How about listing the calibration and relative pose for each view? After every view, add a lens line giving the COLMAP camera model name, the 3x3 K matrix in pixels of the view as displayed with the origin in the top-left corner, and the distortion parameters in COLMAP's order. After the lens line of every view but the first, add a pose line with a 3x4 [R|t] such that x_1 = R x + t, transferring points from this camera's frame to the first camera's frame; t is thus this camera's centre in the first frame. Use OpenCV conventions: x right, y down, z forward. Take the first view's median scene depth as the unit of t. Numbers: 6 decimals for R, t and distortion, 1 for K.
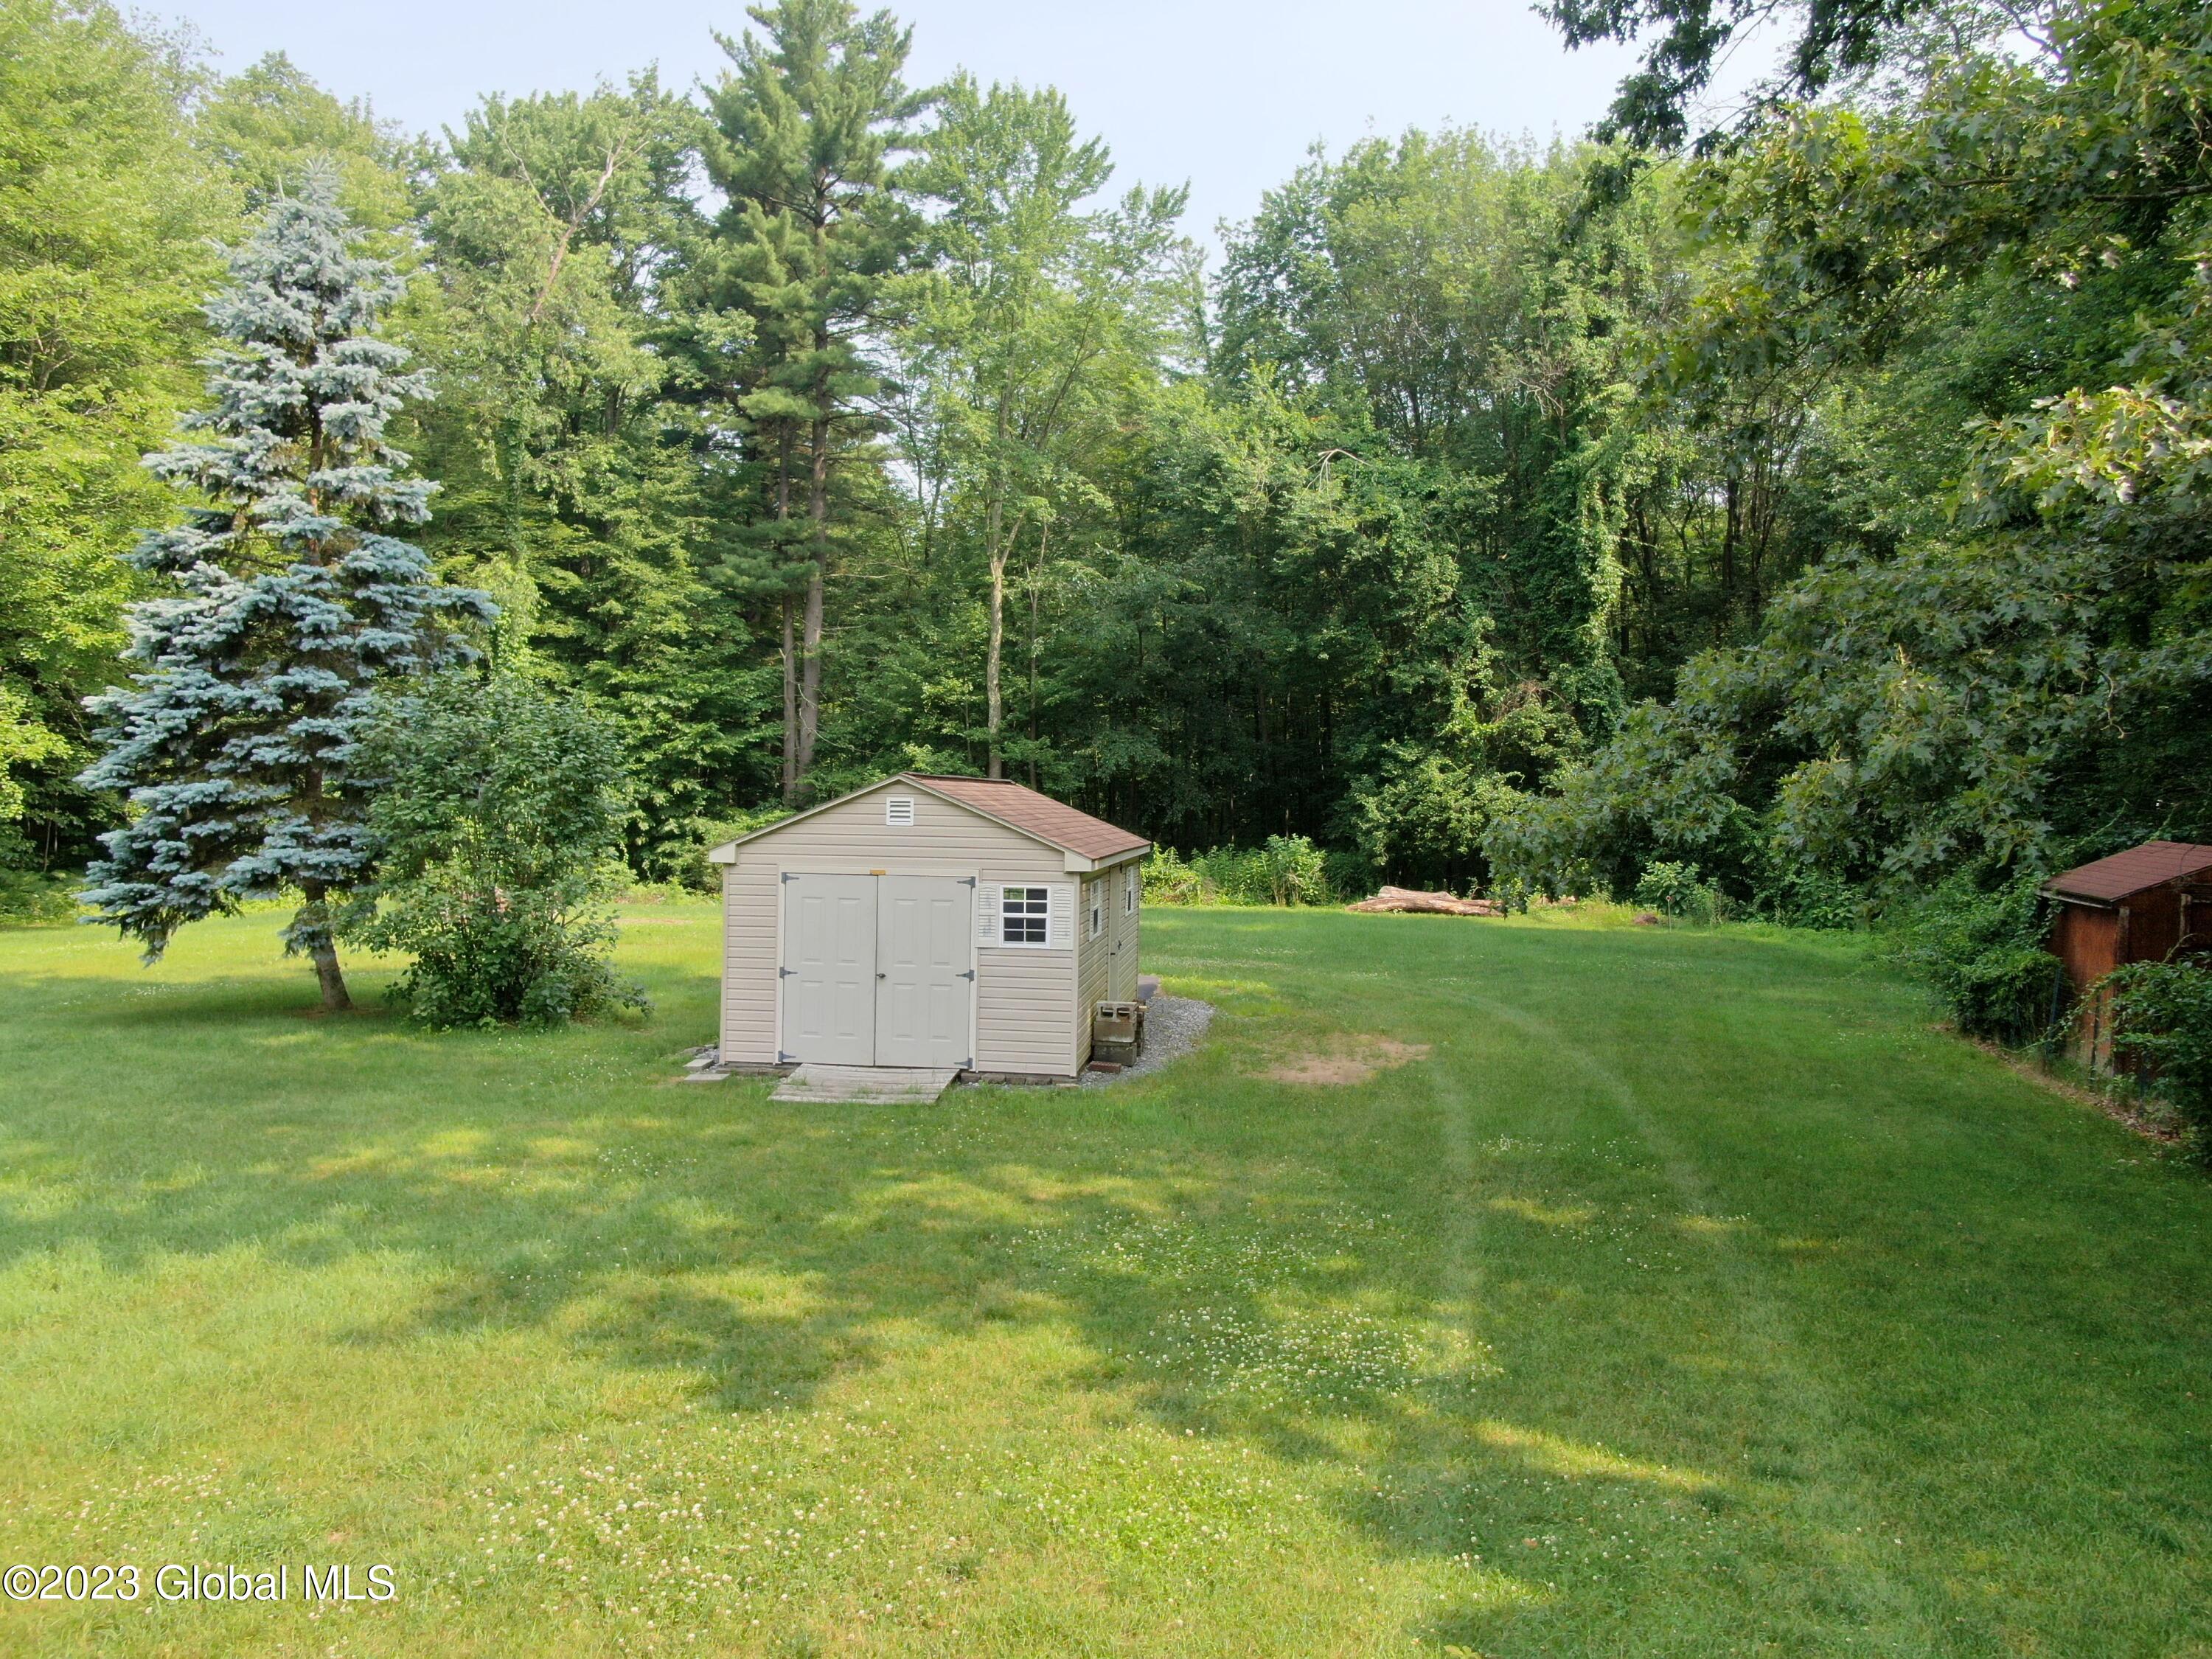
lens RADIAL K [[1589.5, 0, 1105.4], [0, 1589.5, 823.6], [0, 0, 1]] dist [-0.018798, 0.004512]
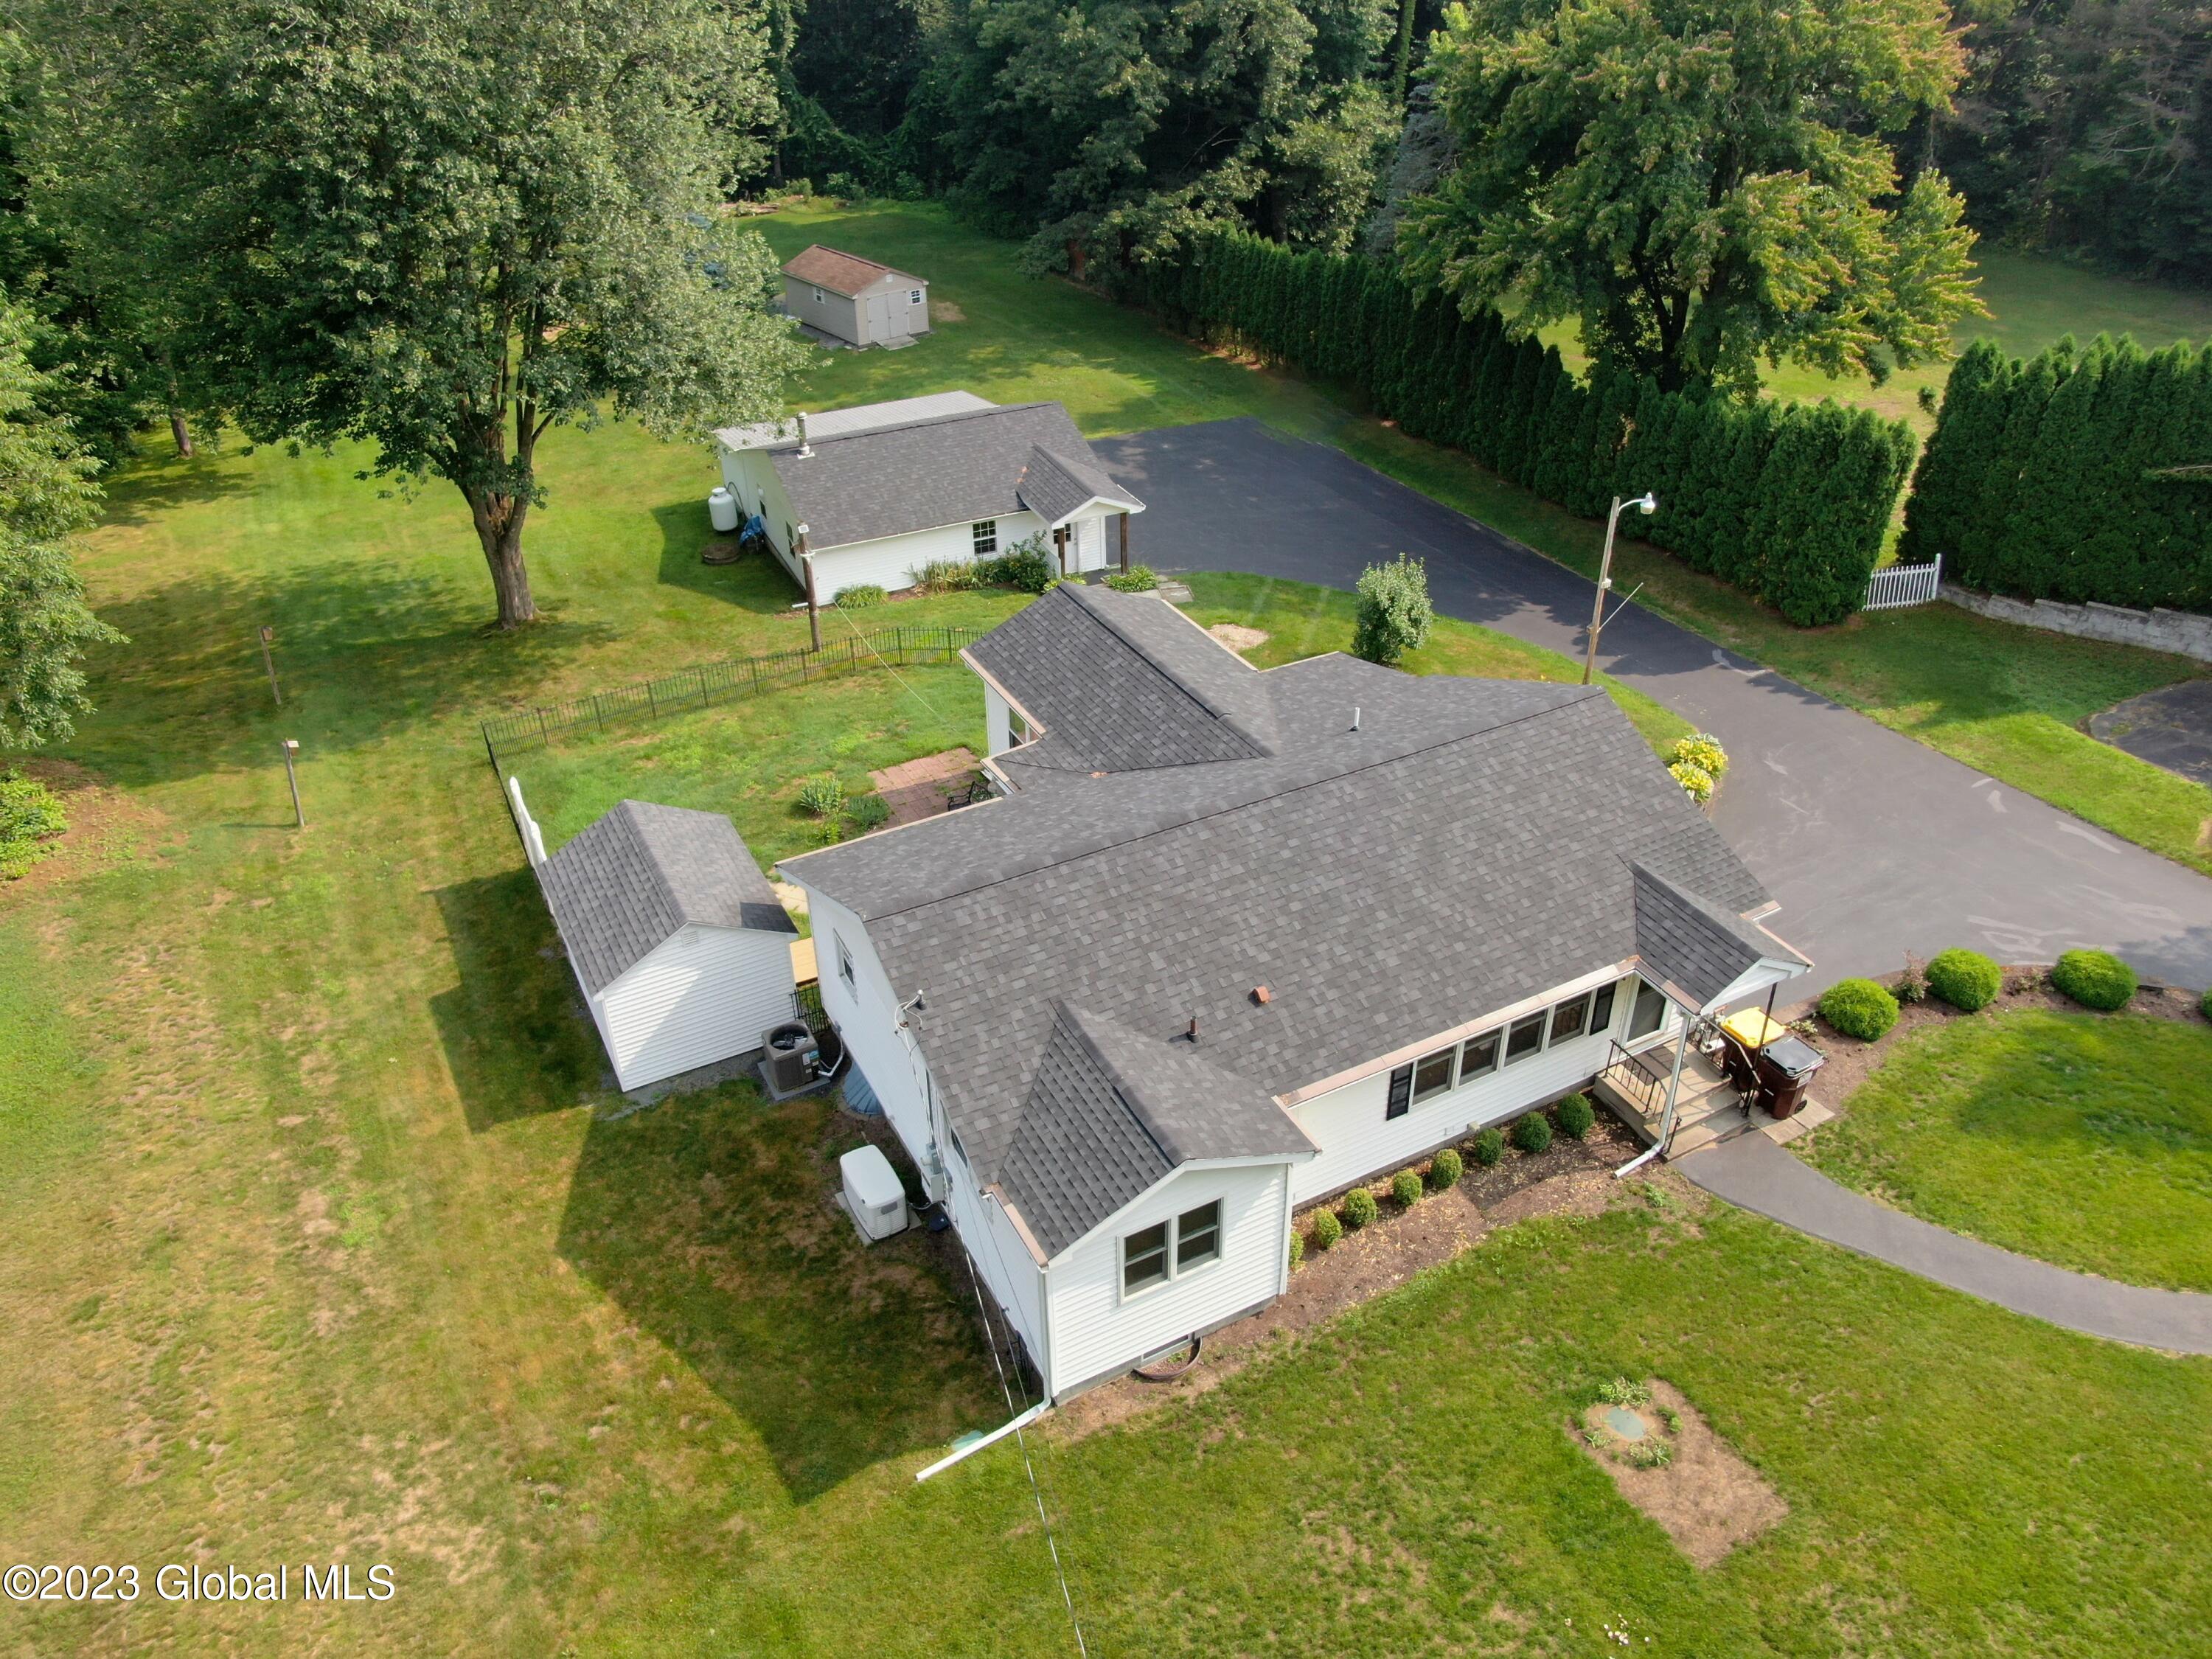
lens RADIAL K [[1600.3, 0, 1099.4], [0, 1600.3, 808.8], [0, 0, 1]] dist [-0.011626, -0.000672]
pose [[0.710357, -0.398496, 0.580167, -0.995903], [0.041003, 0.846316, 0.531101, -0.379145], [-0.702646, -0.353483, 0.617526, -0.920127]]
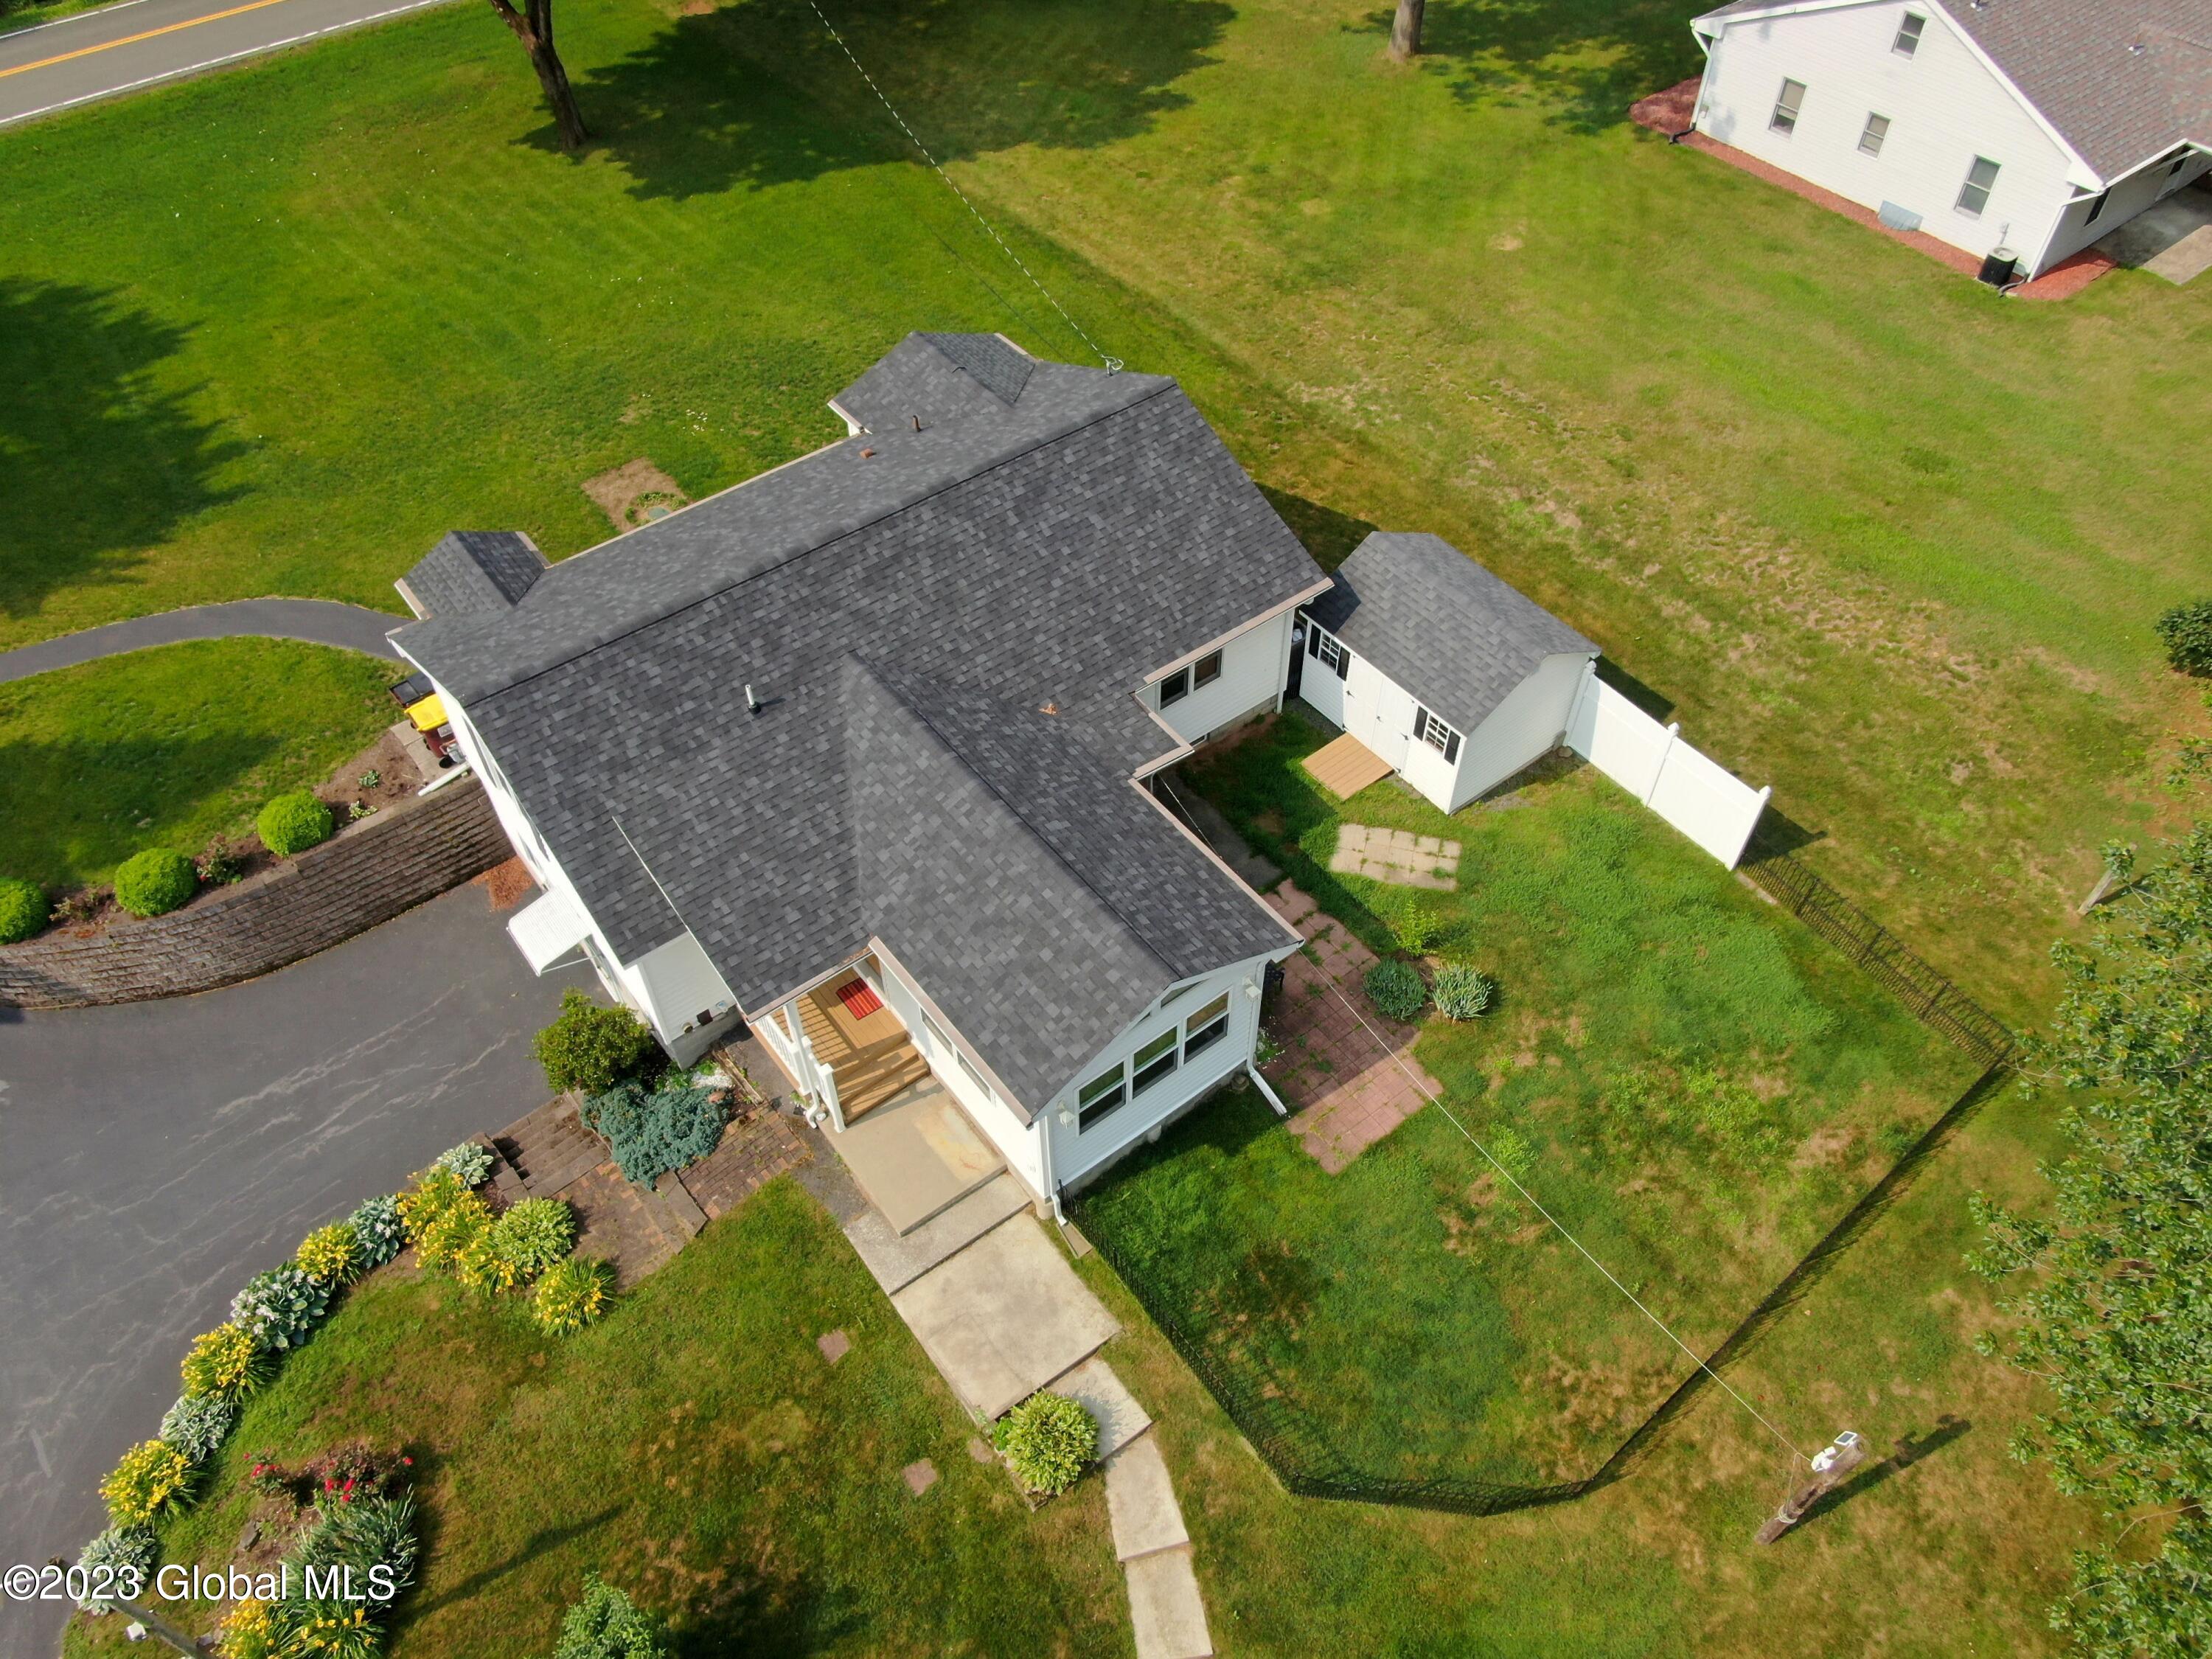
lens RADIAL K [[1589.5, 0, 1105.4], [0, 1589.5, 823.6], [0, 0, 1]] dist [-0.018798, 0.004512]
pose [[-0.570589, 0.619594, -0.539009, -0.317378], [-0.021266, 0.644972, 0.763910, -0.459403], [0.820960, 0.447341, -0.354838, -0.300411]]
